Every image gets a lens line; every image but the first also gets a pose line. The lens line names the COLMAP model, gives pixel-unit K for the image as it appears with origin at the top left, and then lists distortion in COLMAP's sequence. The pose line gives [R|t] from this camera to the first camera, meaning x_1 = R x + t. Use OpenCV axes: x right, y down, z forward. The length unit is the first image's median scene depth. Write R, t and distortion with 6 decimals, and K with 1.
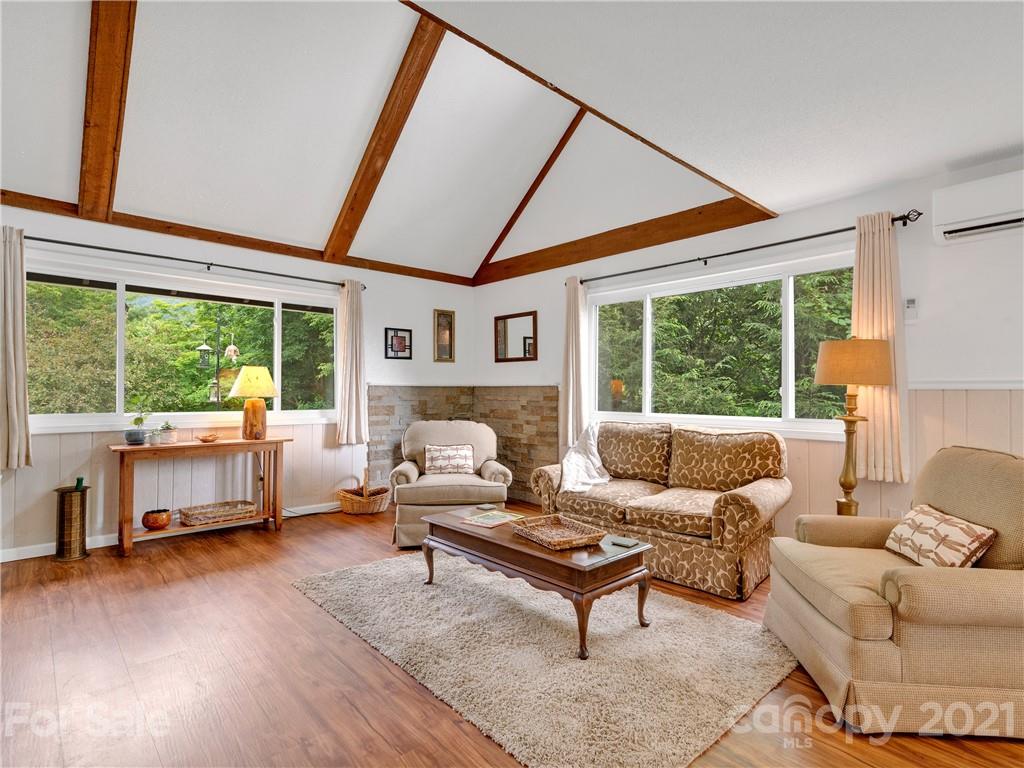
lens RADIAL K [[525.2, 0, 512.9], [0, 525.2, 382.2], [0, 0, 1]] dist [0.004937, 0.000222]
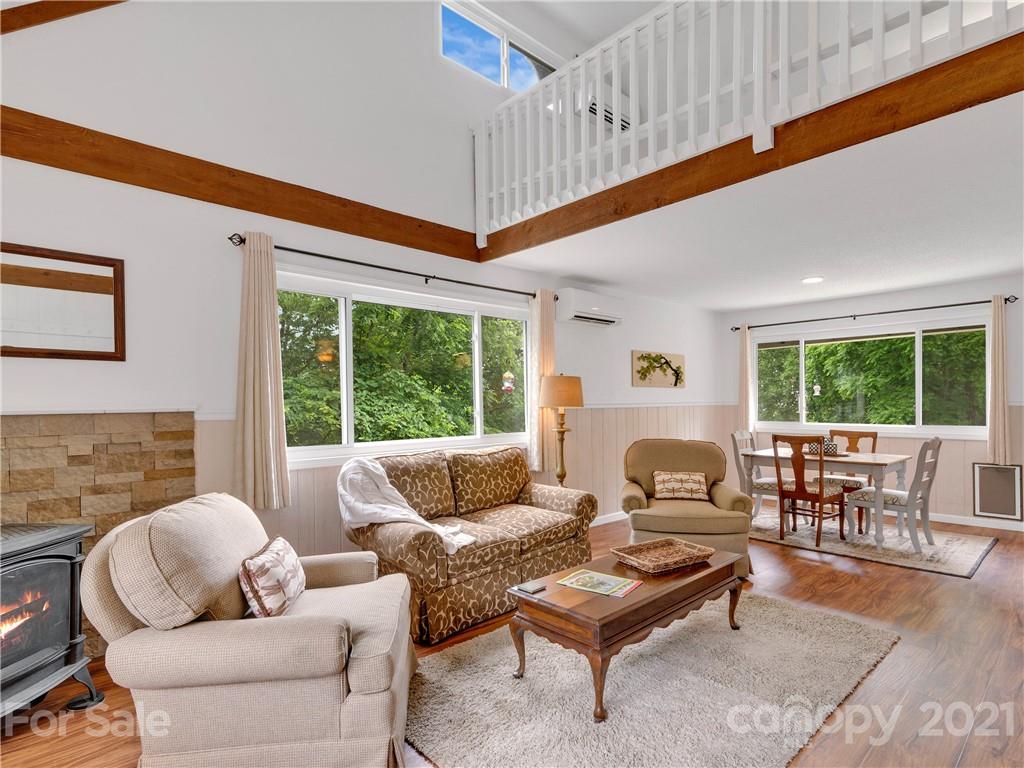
lens RADIAL K [[525.2, 0, 524.6], [0, 525.2, 407.0], [0, 0, 1]] dist [0.004937, 0.000222]
pose [[-0.010226, -0.007749, 0.999918, -0.450456], [-0.003704, 0.999963, 0.007711, -0.003263], [-0.999941, -0.003625, -0.010254, 0.621338]]
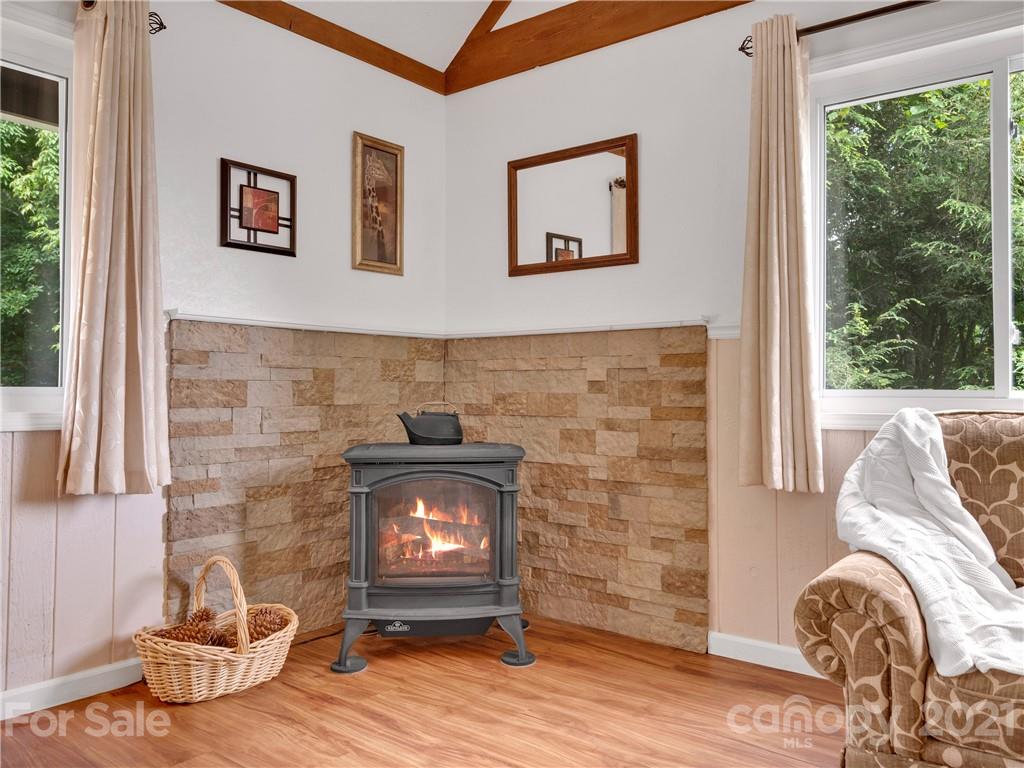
lens RADIAL K [[786.4, 0, 536.1], [0, 786.4, 368.2], [0, 0, 1]] dist [0.014803, -0.003865]
pose [[0.985535, 0.005403, 0.169384, -0.123200], [-0.003172, 0.999905, -0.013436, 0.043126], [-0.169441, 0.012704, 0.985459, 0.441294]]
